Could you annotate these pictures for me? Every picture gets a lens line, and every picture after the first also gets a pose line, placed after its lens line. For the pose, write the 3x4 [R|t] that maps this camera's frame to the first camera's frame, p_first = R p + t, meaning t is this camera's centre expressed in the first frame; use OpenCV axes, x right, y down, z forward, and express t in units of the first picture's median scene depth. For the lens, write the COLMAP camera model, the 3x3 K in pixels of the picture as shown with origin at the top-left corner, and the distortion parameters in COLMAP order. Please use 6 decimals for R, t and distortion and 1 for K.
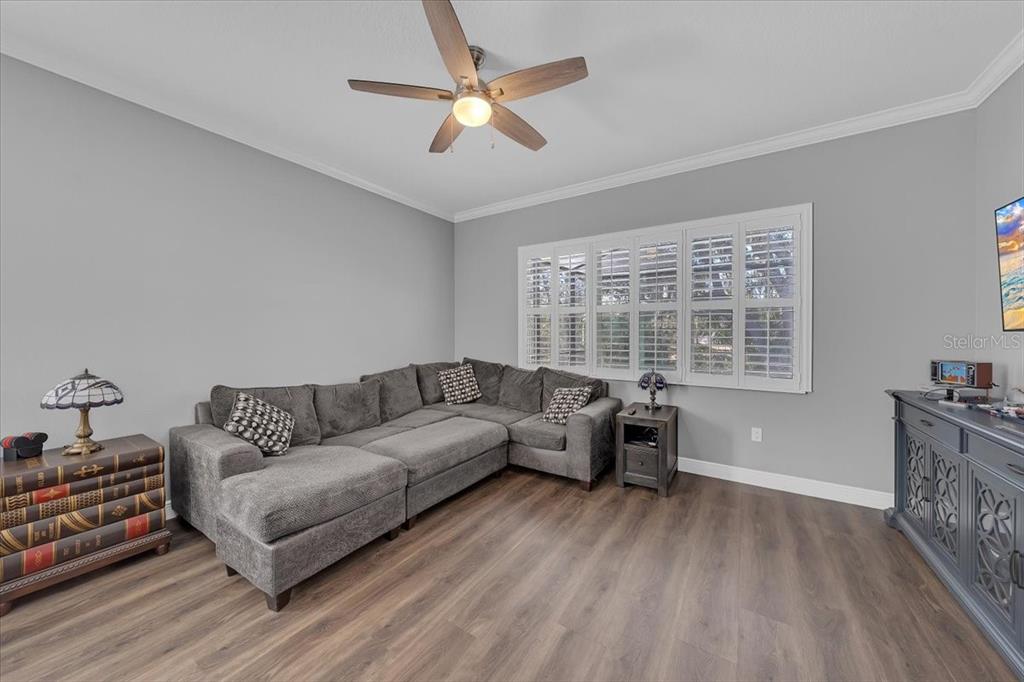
lens RADIAL K [[361.7, 0, 510.9], [0, 361.7, 335.0], [0, 0, 1]] dist [-0.001831, -0.000062]
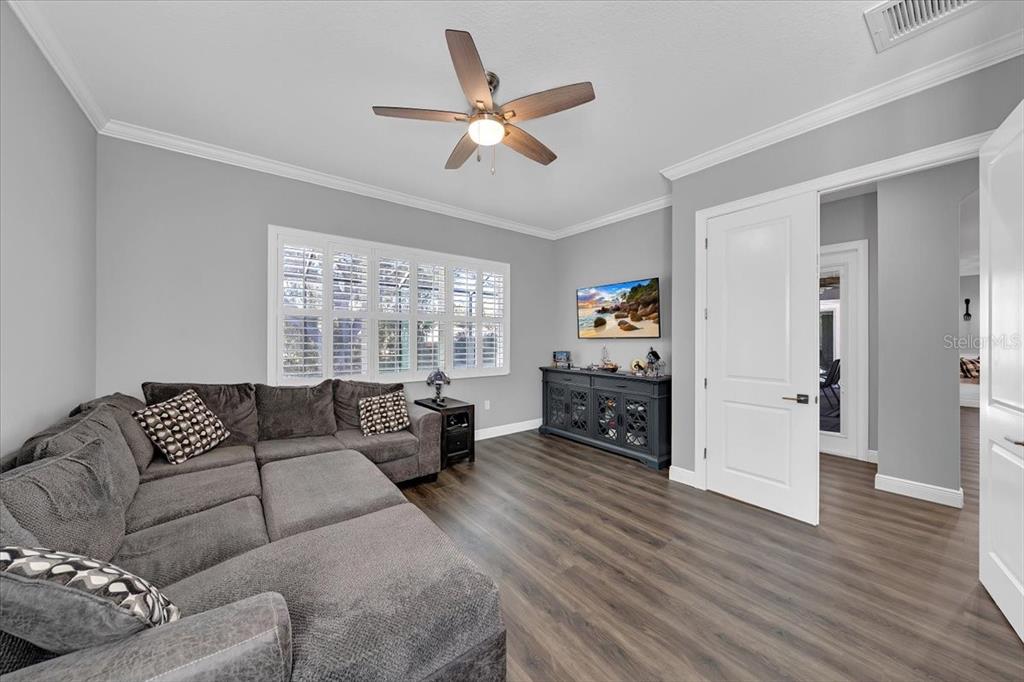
lens RADIAL K [[361.7, 0, 512.8], [0, 361.7, 338.8], [0, 0, 1]] dist [-0.001831, -0.000062]
pose [[0.320414, -0.002699, 0.947274, -0.793182], [0.006764, 0.999977, 0.000562, -0.006728], [-0.947254, 0.006227, 0.320425, 0.427488]]
